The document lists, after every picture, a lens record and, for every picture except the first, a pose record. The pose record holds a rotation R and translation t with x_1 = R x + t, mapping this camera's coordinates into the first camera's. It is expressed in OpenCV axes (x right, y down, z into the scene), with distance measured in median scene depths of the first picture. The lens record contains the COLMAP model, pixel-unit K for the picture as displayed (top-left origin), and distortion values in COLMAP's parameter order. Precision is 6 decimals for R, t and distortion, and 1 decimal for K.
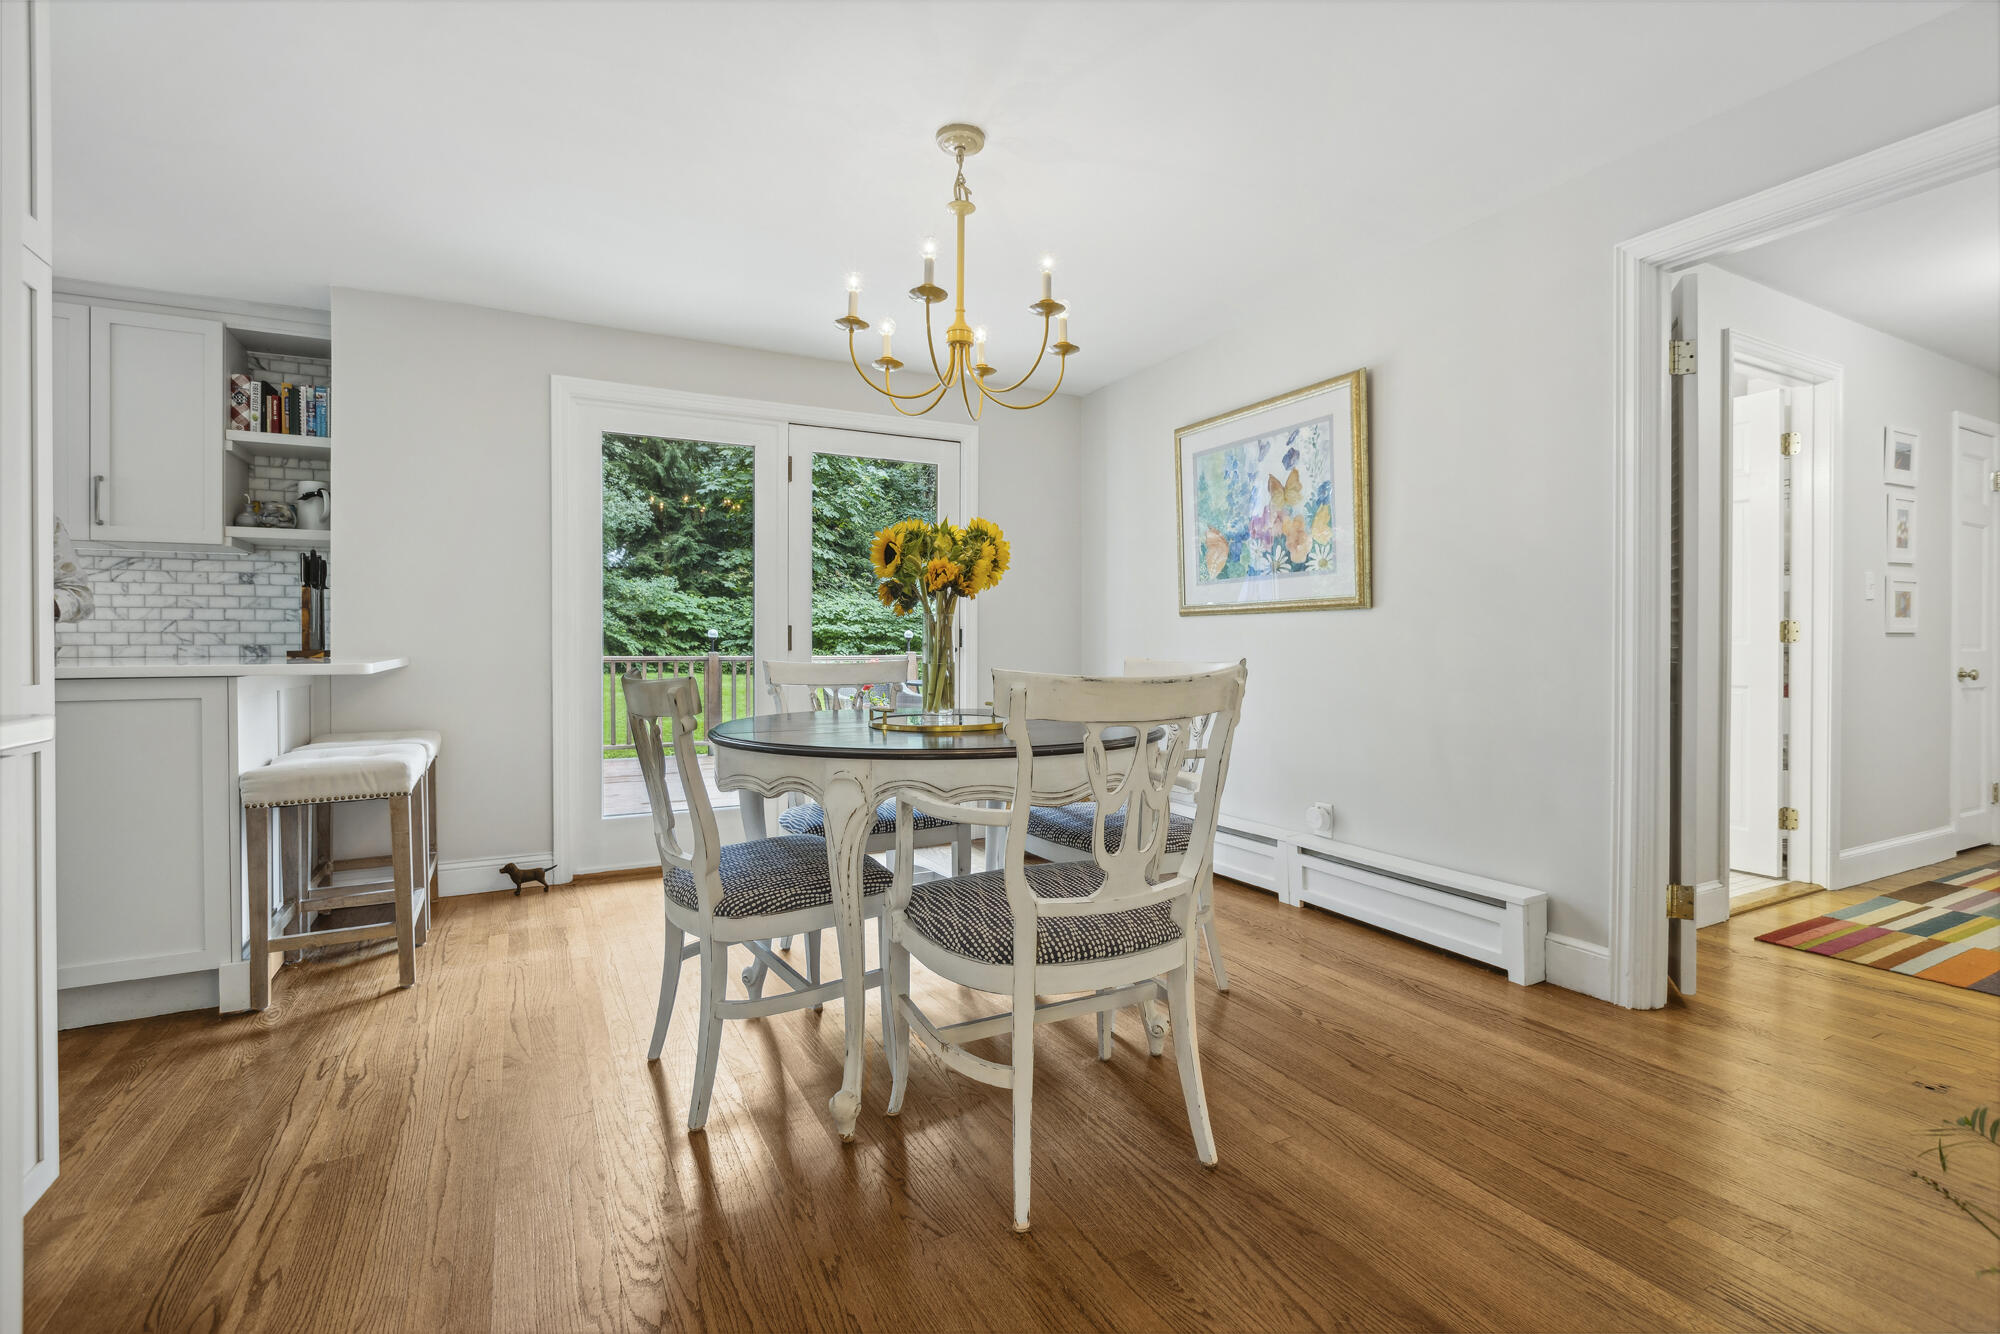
lens RADIAL K [[912.6, 0, 1009.2], [0, 912.6, 651.6], [0, 0, 1]] dist [-0.002833, -0.000515]
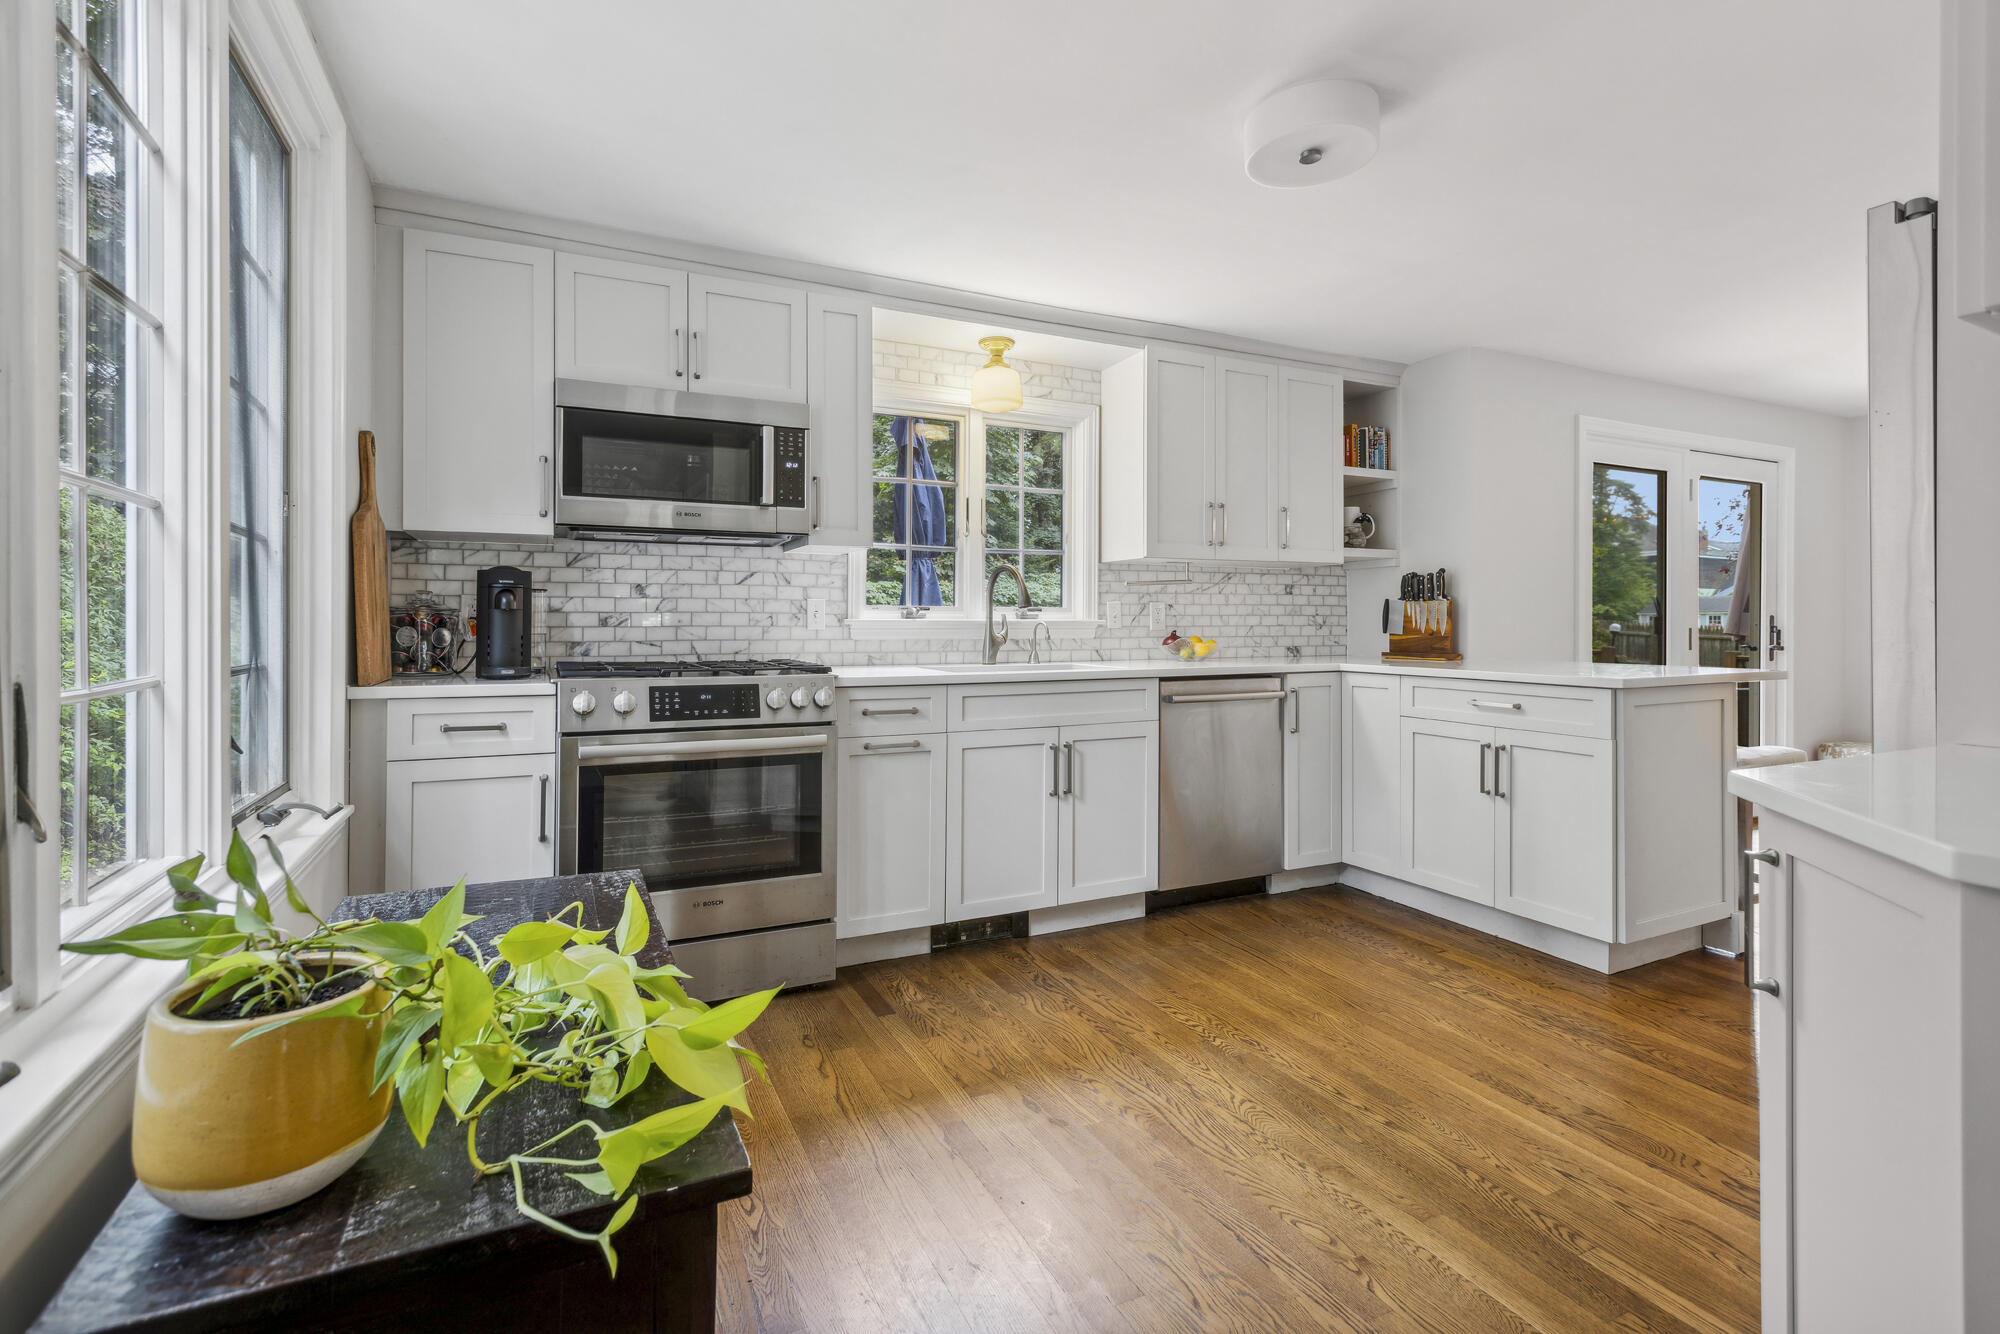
lens RADIAL K [[912.6, 0, 1008.7], [0, 912.6, 618.8], [0, 0, 1]] dist [-0.002833, -0.000515]
pose [[0.999876, 0.000458, -0.015726, -1.229841], [-0.000668, 0.999910, -0.013383, -0.028501], [0.015718, 0.013392, 0.999787, -0.175768]]
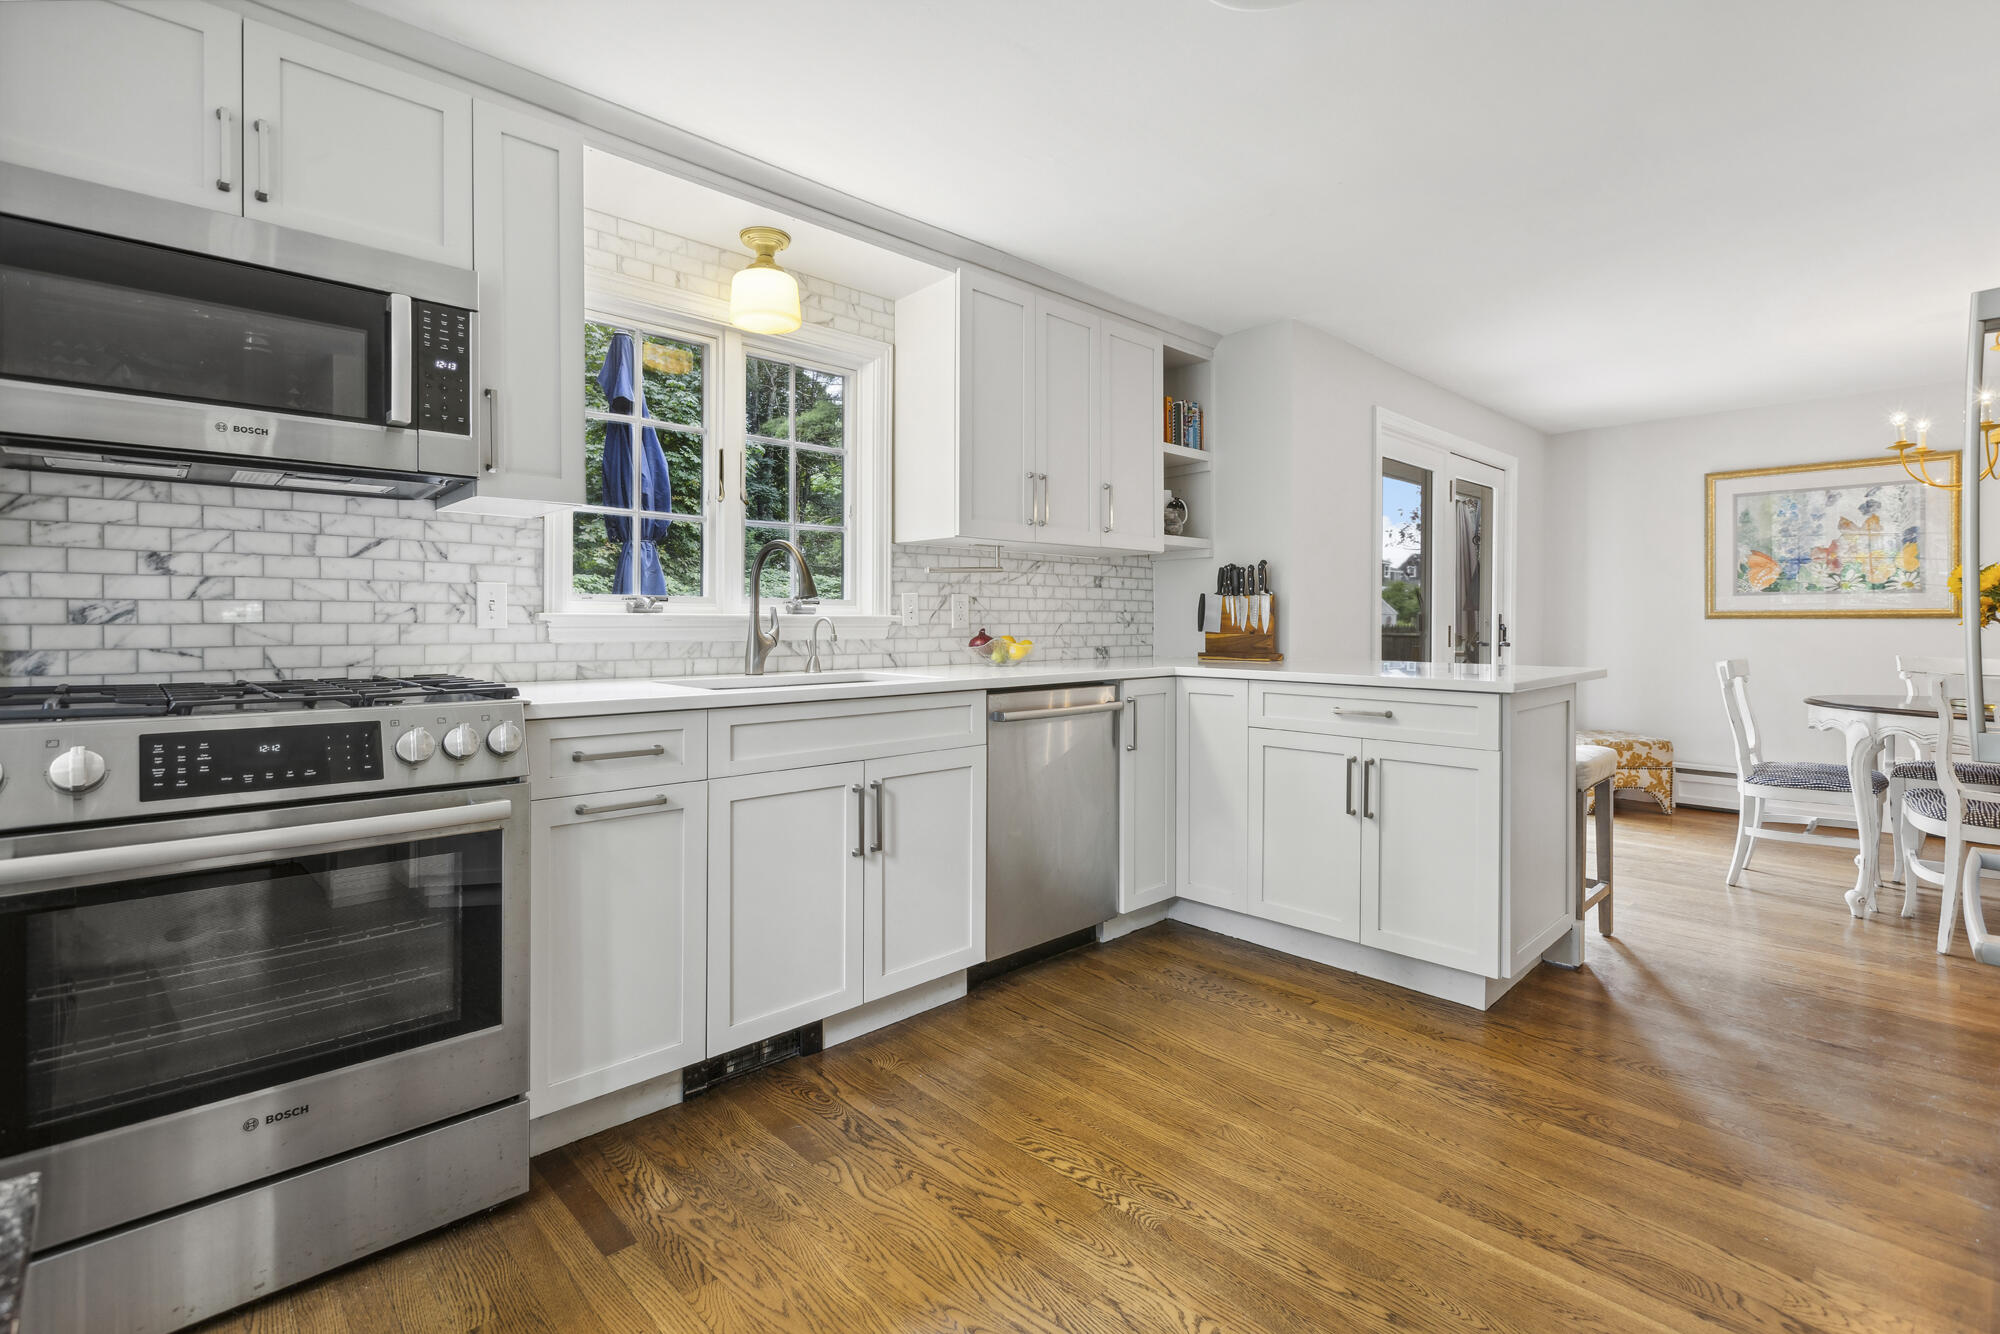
lens RADIAL K [[912.6, 0, 1006.7], [0, 912.6, 627.7], [0, 0, 1]] dist [-0.002833, -0.000515]
pose [[0.958797, -0.000977, 0.284089, -1.280099], [0.001656, 0.999996, -0.002148, -0.028398], [-0.284086, 0.002530, 0.958795, 0.053624]]
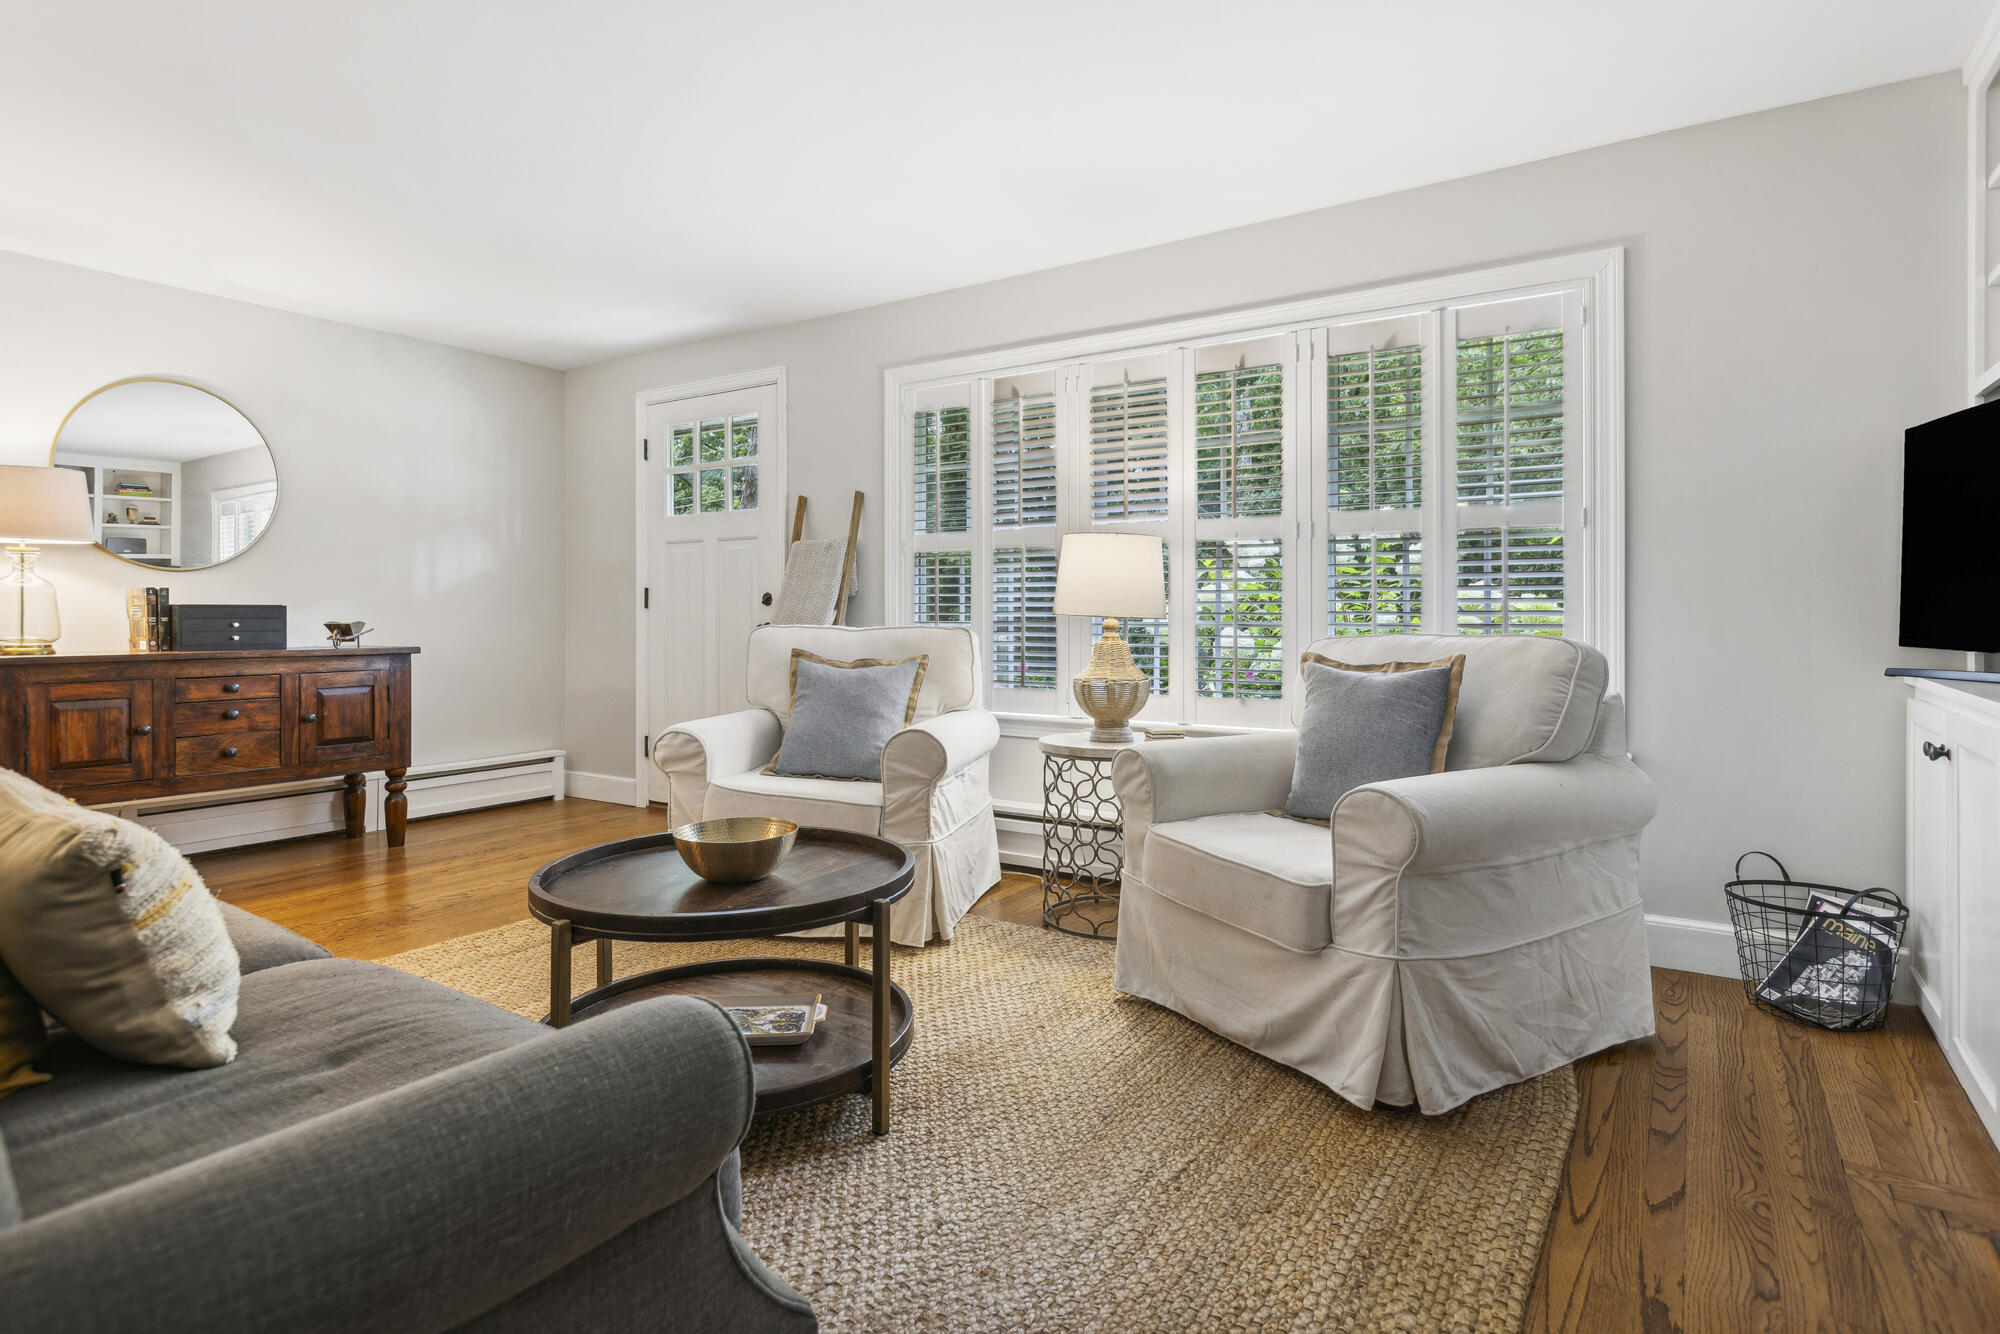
lens RADIAL K [[1052.4, 0, 973.8], [0, 1052.4, 615.7], [0, 0, 1]] dist [0.005374, -0.000665]
pose [[-0.468551, -0.002824, 0.883432, -1.952413], [0.007676, 0.999944, 0.007267, -0.002928], [-0.883403, 0.010186, -0.468503, 1.501631]]
